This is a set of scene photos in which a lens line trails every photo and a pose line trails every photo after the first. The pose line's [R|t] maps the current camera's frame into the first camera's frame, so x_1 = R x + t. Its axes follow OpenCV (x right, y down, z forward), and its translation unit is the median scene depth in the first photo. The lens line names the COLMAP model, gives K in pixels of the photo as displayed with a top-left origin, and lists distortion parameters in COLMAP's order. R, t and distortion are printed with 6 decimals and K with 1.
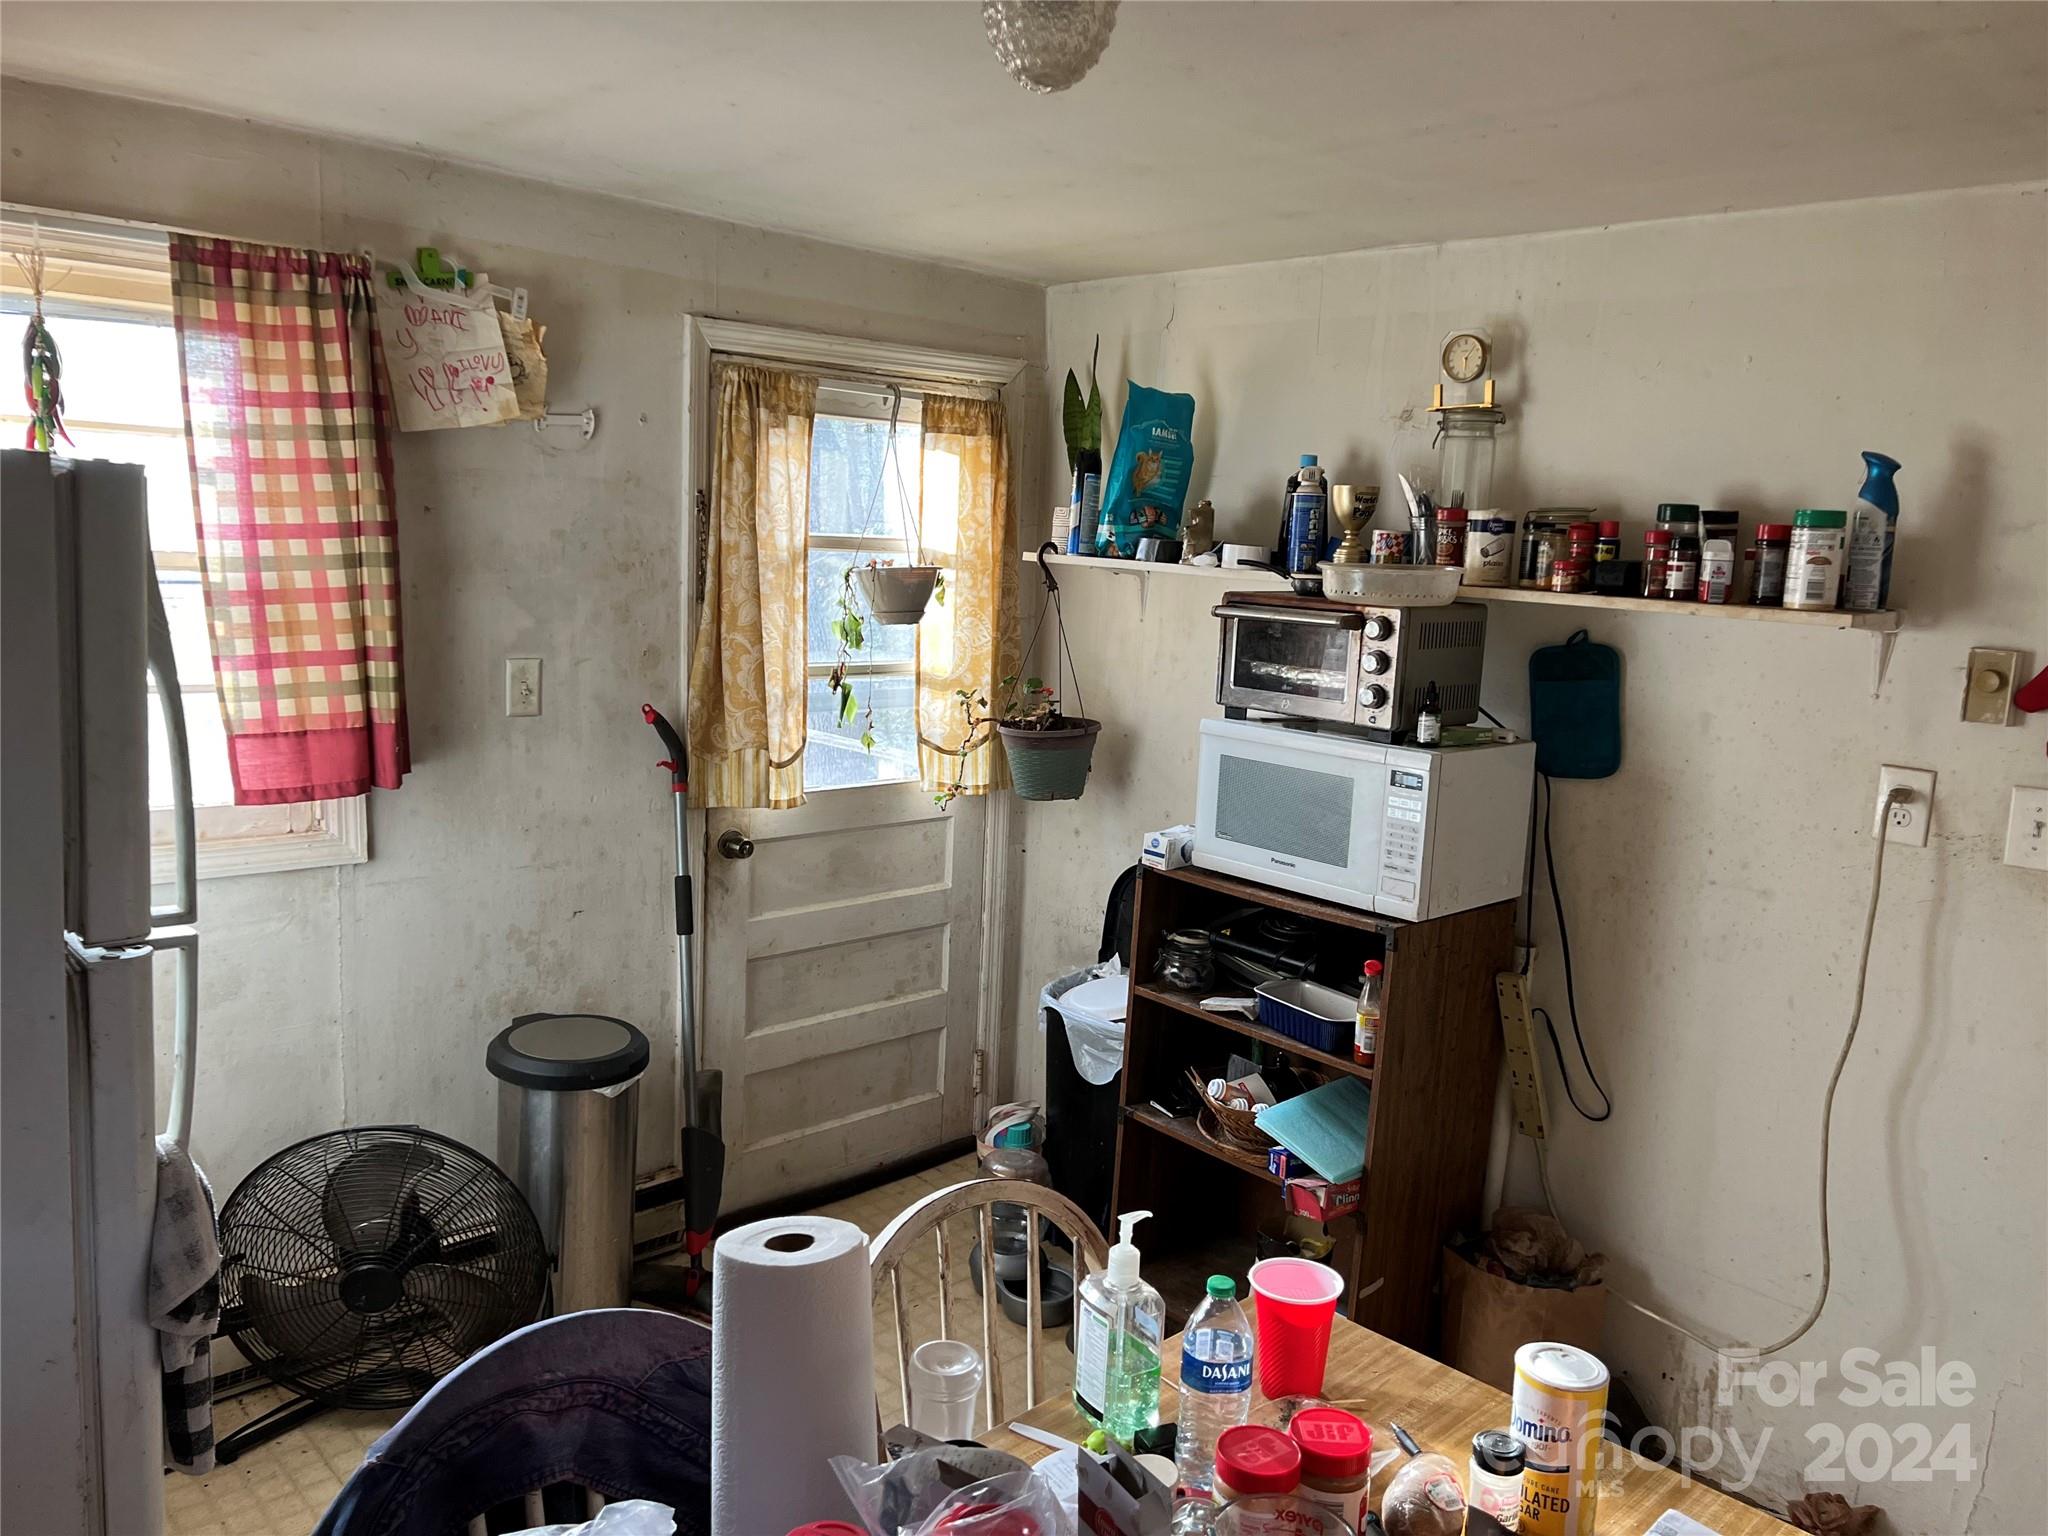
lens RADIAL K [[1522.9, 0, 1021.0], [0, 1522.9, 761.9], [0, 0, 1]] dist [0.024532, -0.053503]
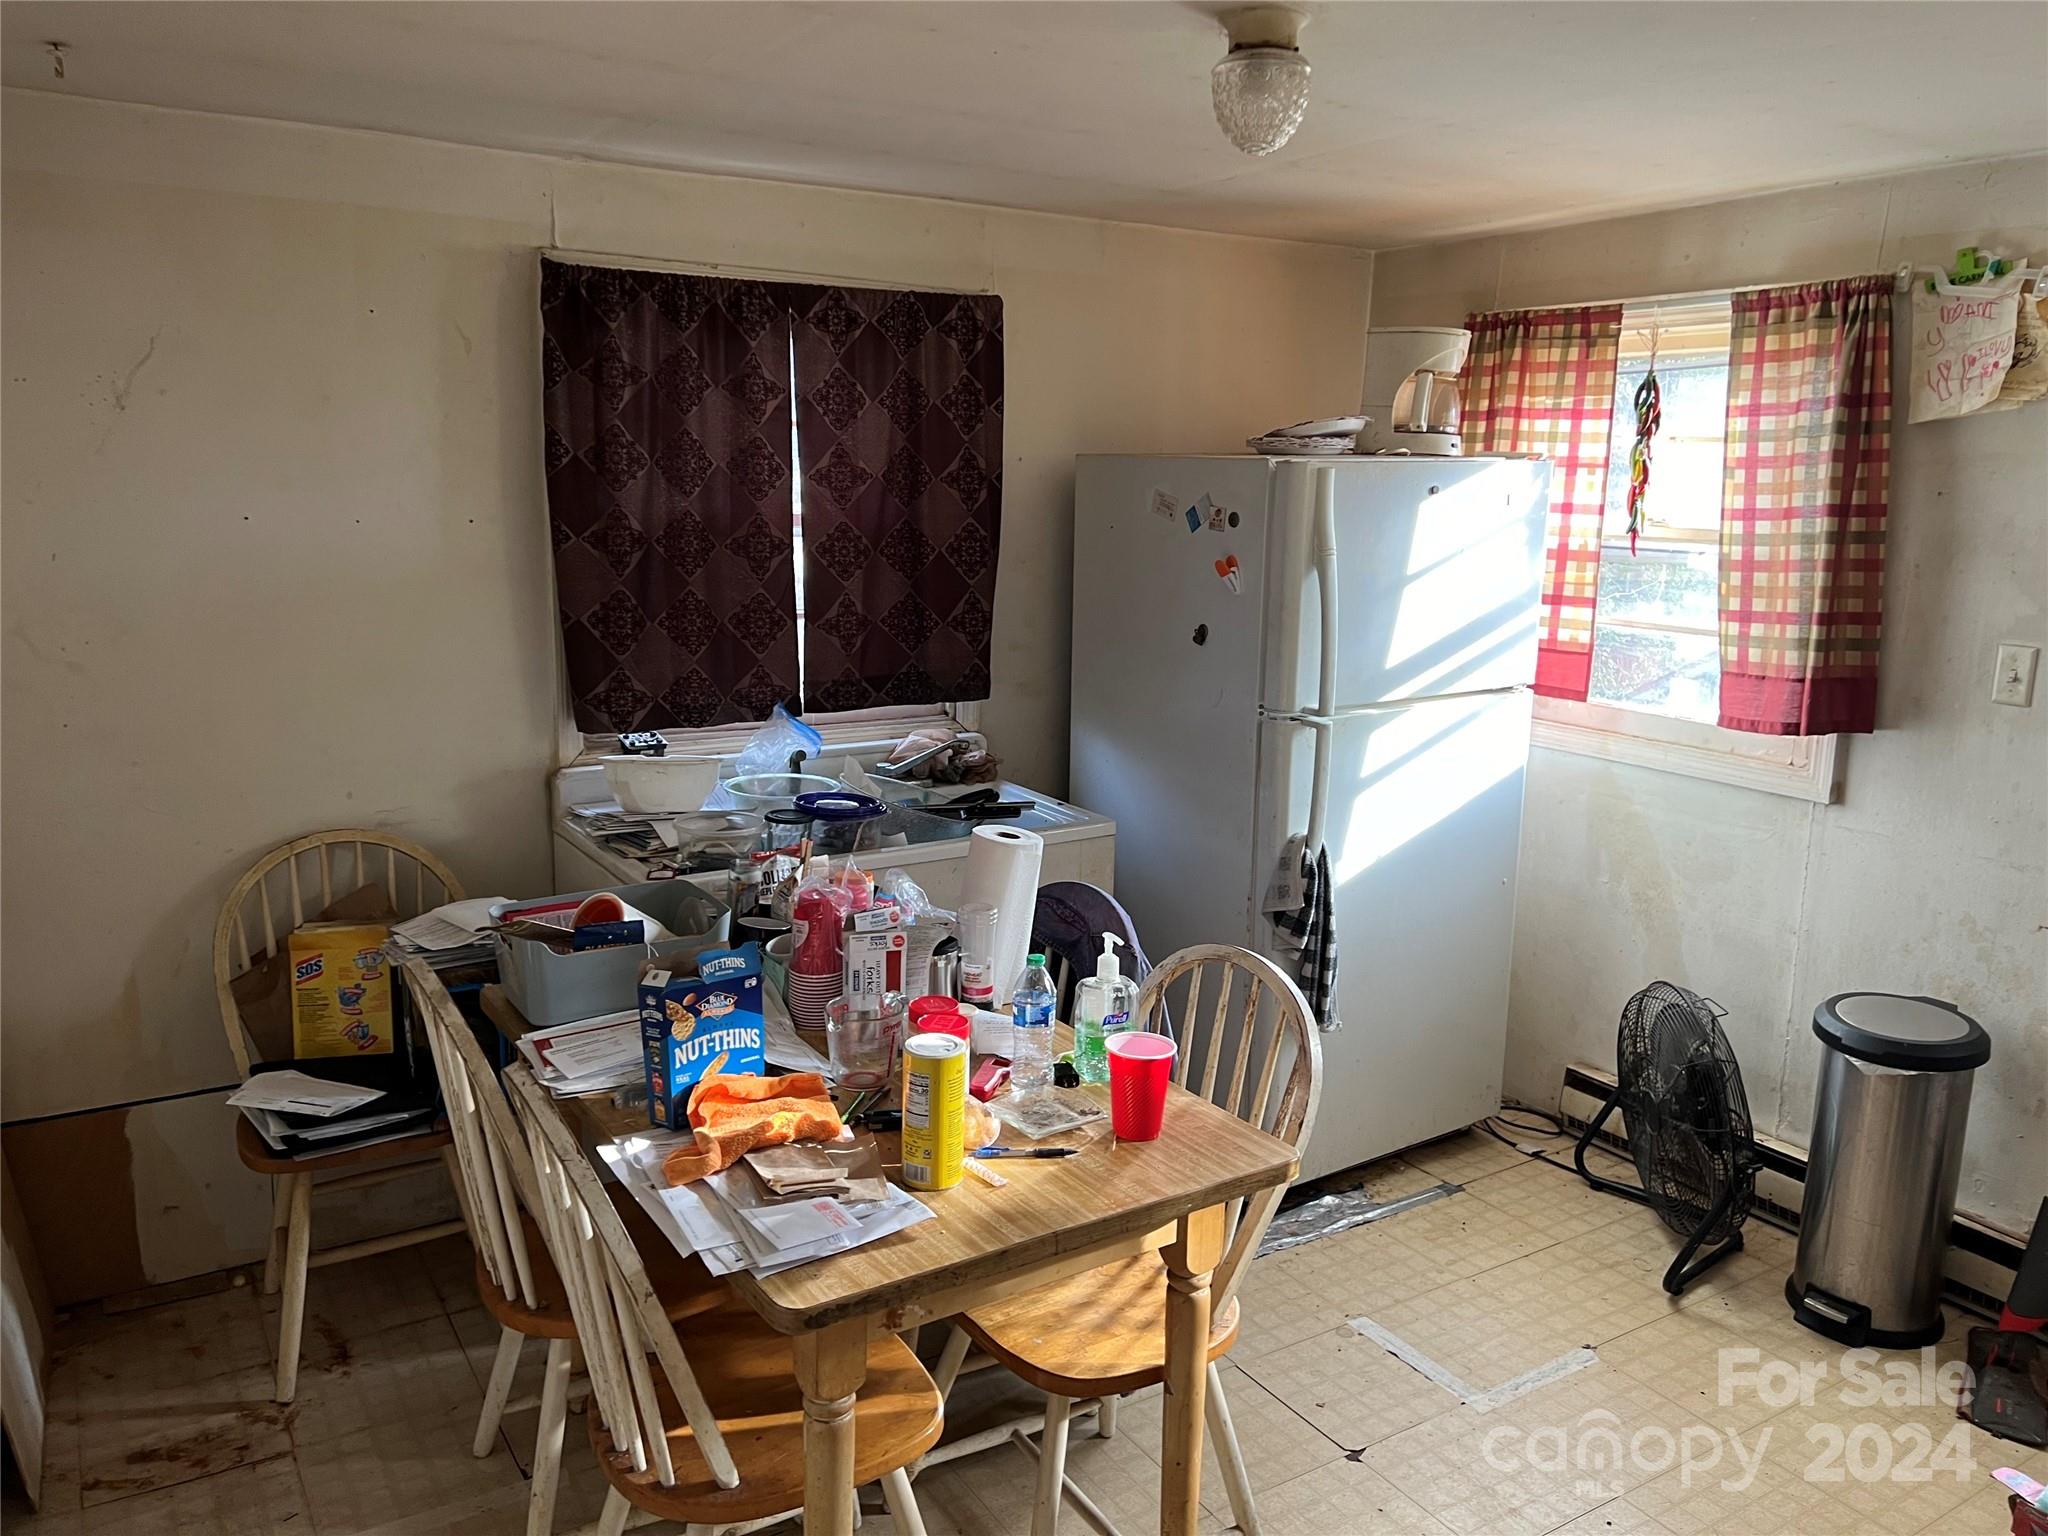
lens RADIAL K [[1522.9, 0, 1025.6], [0, 1522.9, 770.5], [0, 0, 1]] dist [0.024532, -0.053503]
pose [[-0.202016, 0.132285, -0.970407, 0.816429], [-0.173723, 0.970284, 0.168434, -0.047834], [0.963852, 0.202608, -0.173032, 0.621722]]
